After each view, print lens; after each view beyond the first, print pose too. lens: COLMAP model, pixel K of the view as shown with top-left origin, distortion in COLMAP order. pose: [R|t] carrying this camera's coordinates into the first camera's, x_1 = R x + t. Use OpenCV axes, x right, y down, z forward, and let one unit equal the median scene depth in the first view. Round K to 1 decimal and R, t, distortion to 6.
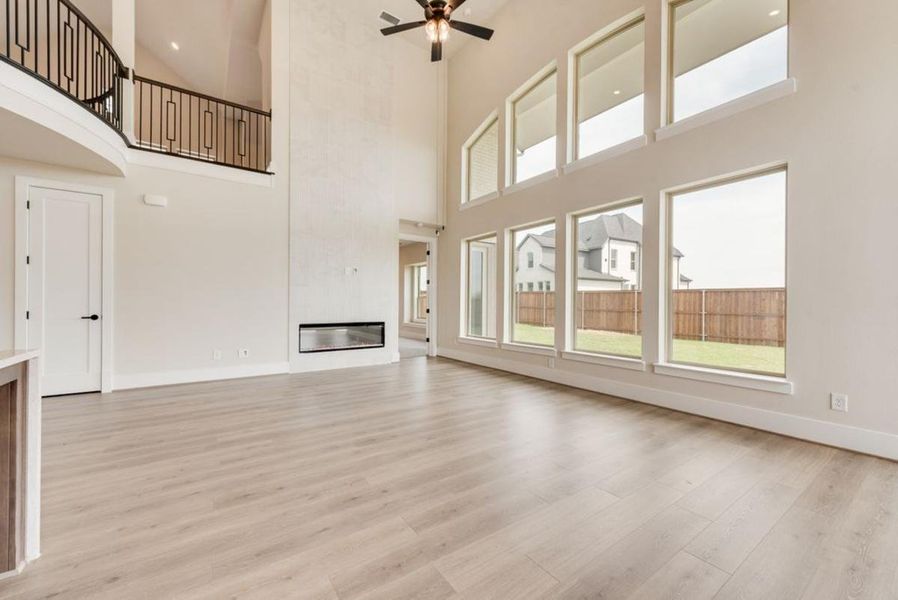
lens RADIAL K [[349.9, 0, 446.2], [0, 349.9, 315.3], [0, 0, 1]] dist [-0.017535, -0.000756]
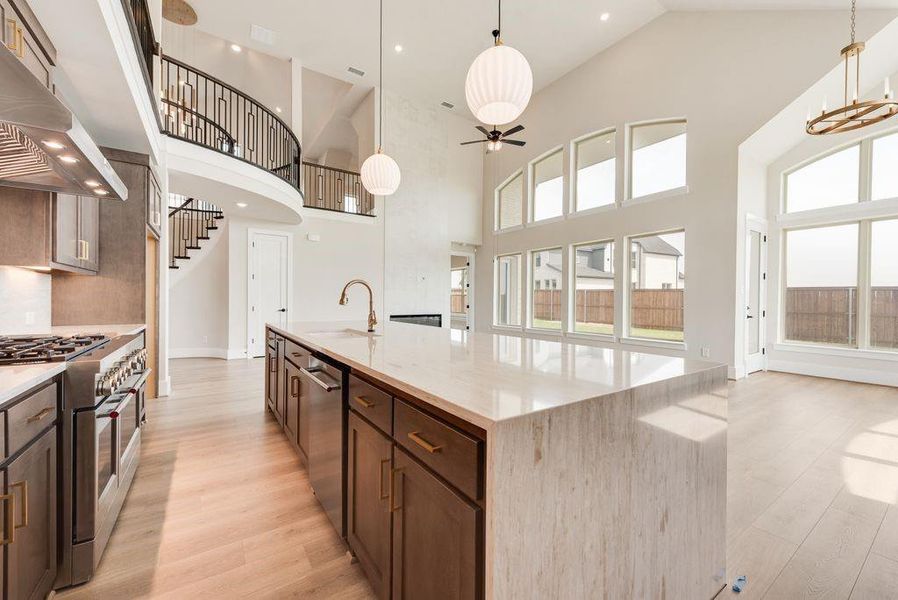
lens RADIAL K [[349.9, 0, 444.3], [0, 349.9, 307.0], [0, 0, 1]] dist [-0.017535, -0.000756]
pose [[0.999804, 0.004113, -0.019364, -0.121211], [-0.004293, 0.999948, -0.009230, 0.001836], [0.019325, 0.009311, 0.999770, -0.378532]]
